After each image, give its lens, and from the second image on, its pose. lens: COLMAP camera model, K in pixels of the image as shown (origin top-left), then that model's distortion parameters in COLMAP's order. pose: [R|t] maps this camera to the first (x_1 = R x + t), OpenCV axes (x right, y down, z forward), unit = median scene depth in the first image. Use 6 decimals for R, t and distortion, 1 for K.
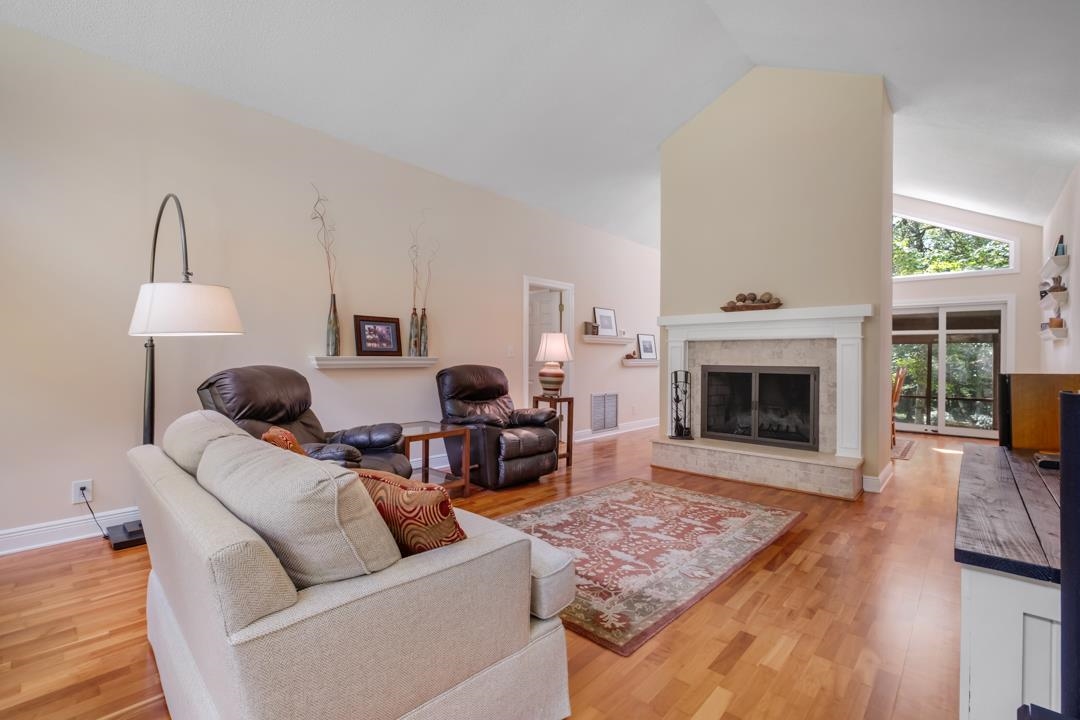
lens RADIAL K [[472.4, 0, 537.6], [0, 472.4, 359.5], [0, 0, 1]] dist [-0.007365, -0.000084]
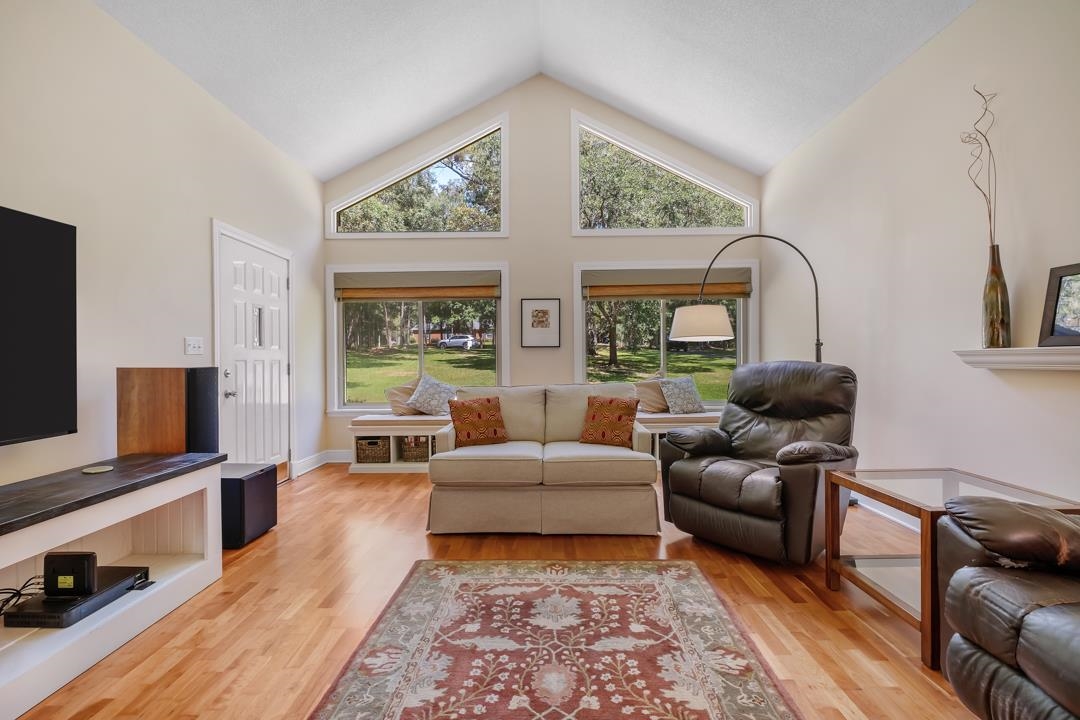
lens RADIAL K [[472.4, 0, 537.6], [0, 472.4, 359.5], [0, 0, 1]] dist [-0.007365, -0.000084]
pose [[-0.740189, 0.001338, -0.672398, 0.479802], [-0.000478, 0.999997, 0.002516, 0.007117], [0.672399, 0.002184, -0.740186, 1.258006]]
